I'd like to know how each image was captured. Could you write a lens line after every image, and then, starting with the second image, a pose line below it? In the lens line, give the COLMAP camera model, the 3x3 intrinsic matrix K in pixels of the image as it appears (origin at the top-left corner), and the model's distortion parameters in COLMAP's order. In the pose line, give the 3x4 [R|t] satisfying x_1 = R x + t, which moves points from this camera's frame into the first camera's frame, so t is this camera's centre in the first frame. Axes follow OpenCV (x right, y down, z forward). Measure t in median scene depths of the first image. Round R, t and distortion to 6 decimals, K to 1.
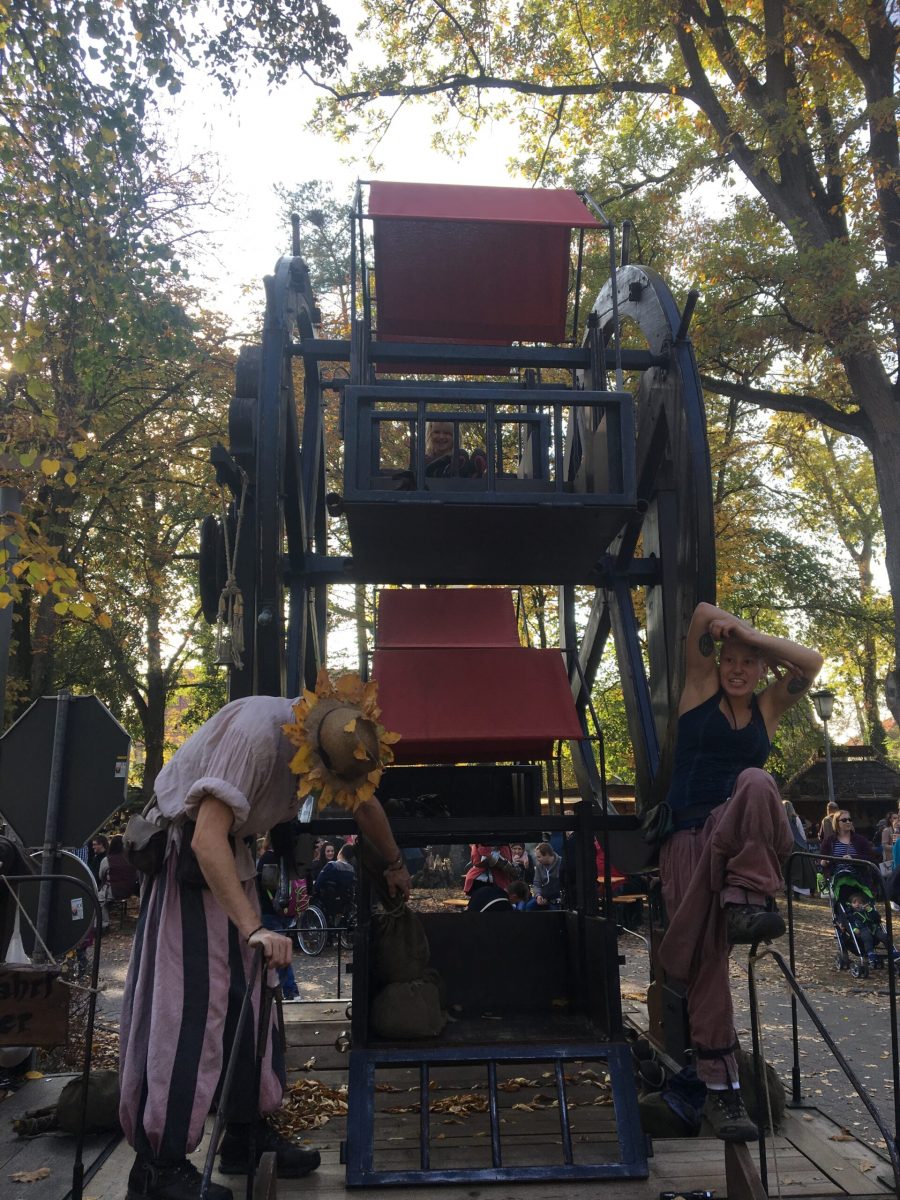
lens RADIAL K [[1005.2, 0, 451.2], [0, 1005.2, 591.9], [0, 0, 1]] dist [0.062282, -0.077754]
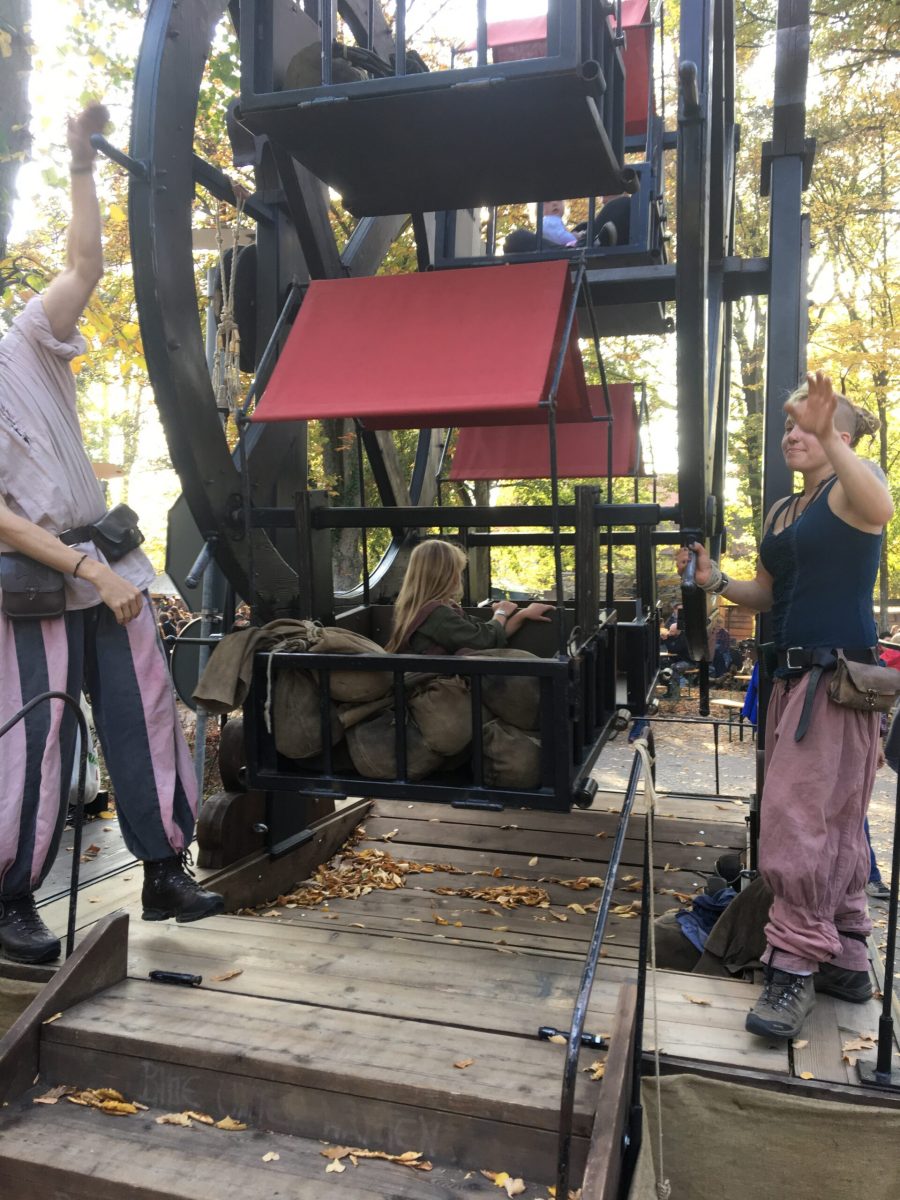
lens RADIAL K [[1005.2, 0, 455.2], [0, 1005.2, 588.6], [0, 0, 1]] dist [0.062282, -0.077754]
pose [[0.938962, 0.030549, -0.342662, 0.080271], [0.034698, 0.982560, 0.182678, 0.019685], [0.342267, -0.183418, 0.921526, 0.058944]]
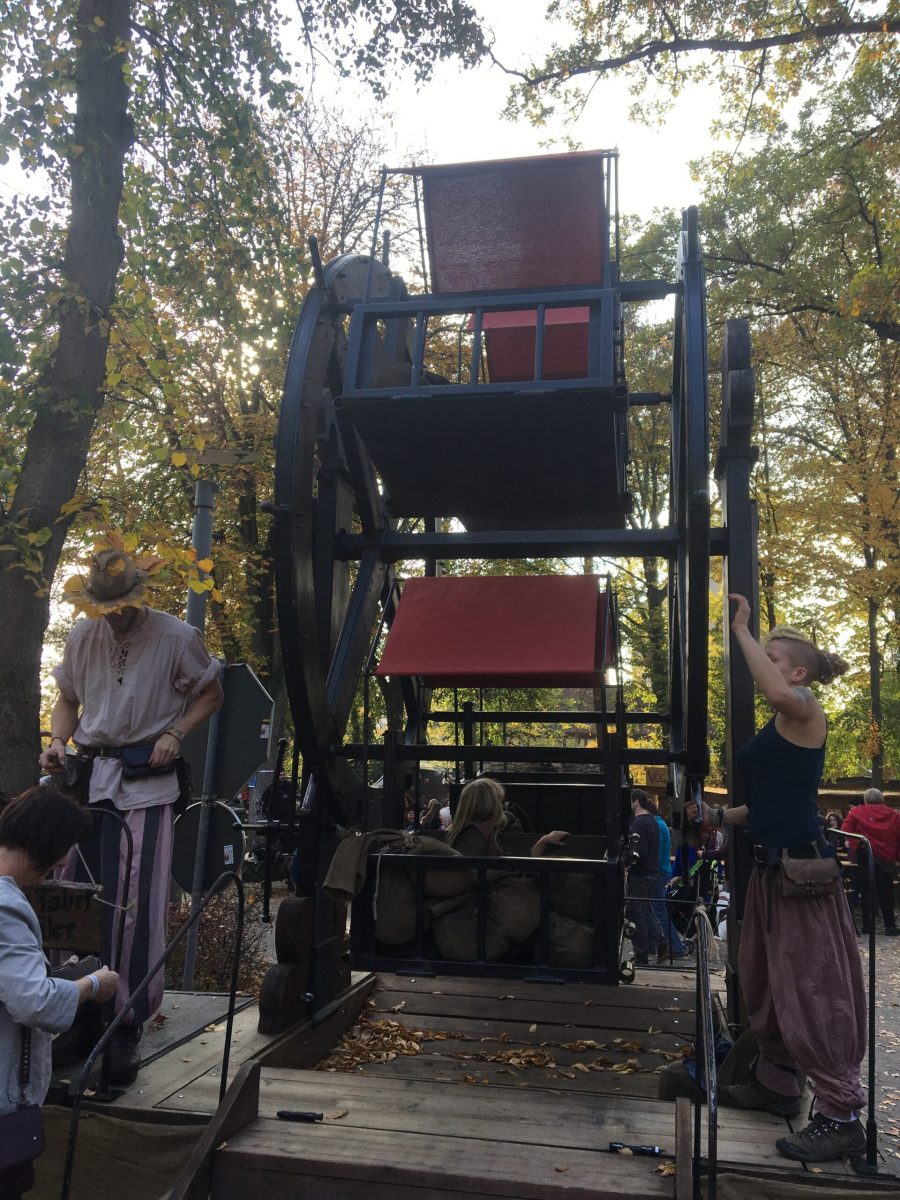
lens RADIAL K [[1005.2, 0, 454.2], [0, 1005.2, 591.0], [0, 0, 1]] dist [0.062282, -0.077754]
pose [[0.968703, -0.005309, -0.248167, 0.061327], [0.009176, 0.999854, 0.014426, 0.003545], [0.248054, -0.016251, 0.968610, -0.004680]]
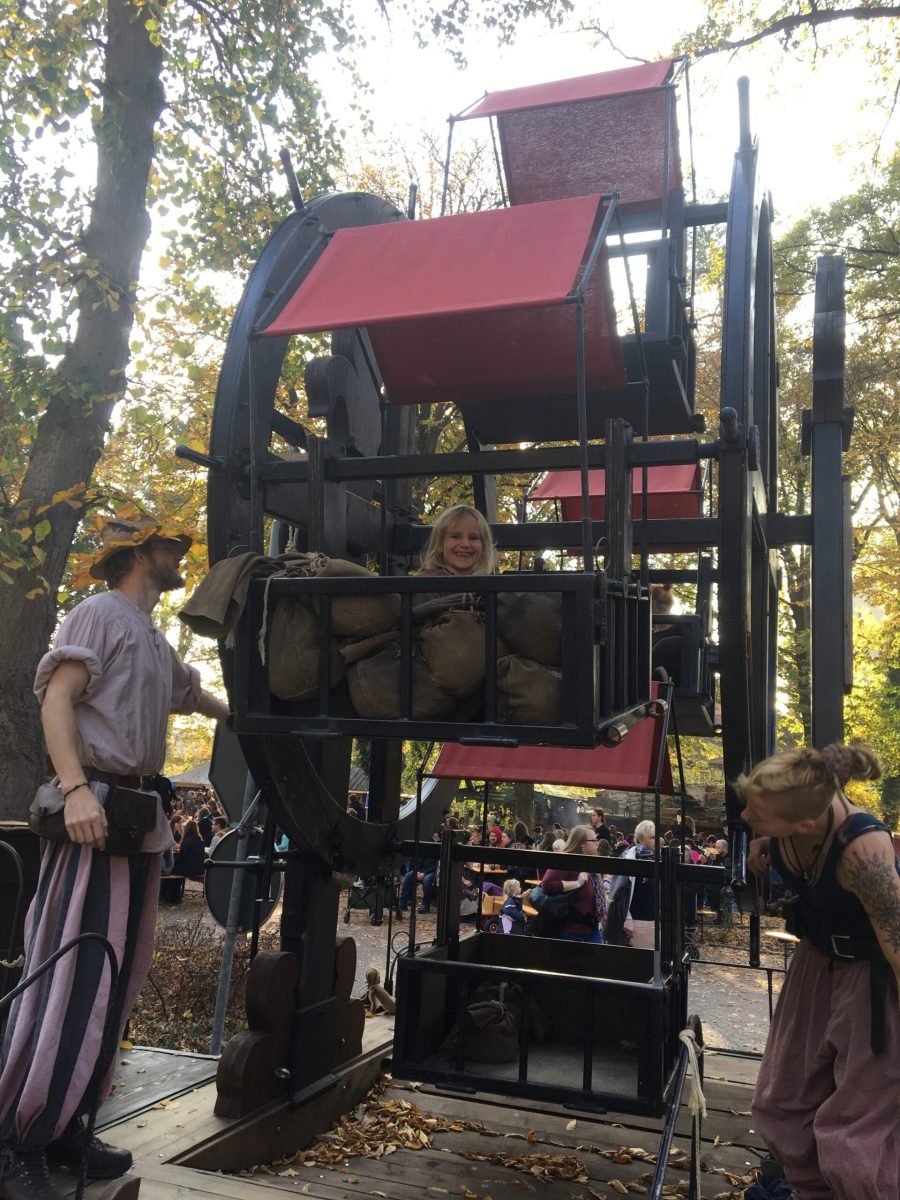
lens RADIAL K [[1005.2, 0, 456.8], [0, 1005.2, 590.8], [0, 0, 1]] dist [0.062282, -0.077754]
pose [[0.922393, -0.003724, -0.386236, 0.081292], [-0.000314, 0.999946, -0.010391, 0.010954], [0.386254, 0.009706, 0.922342, 0.056725]]
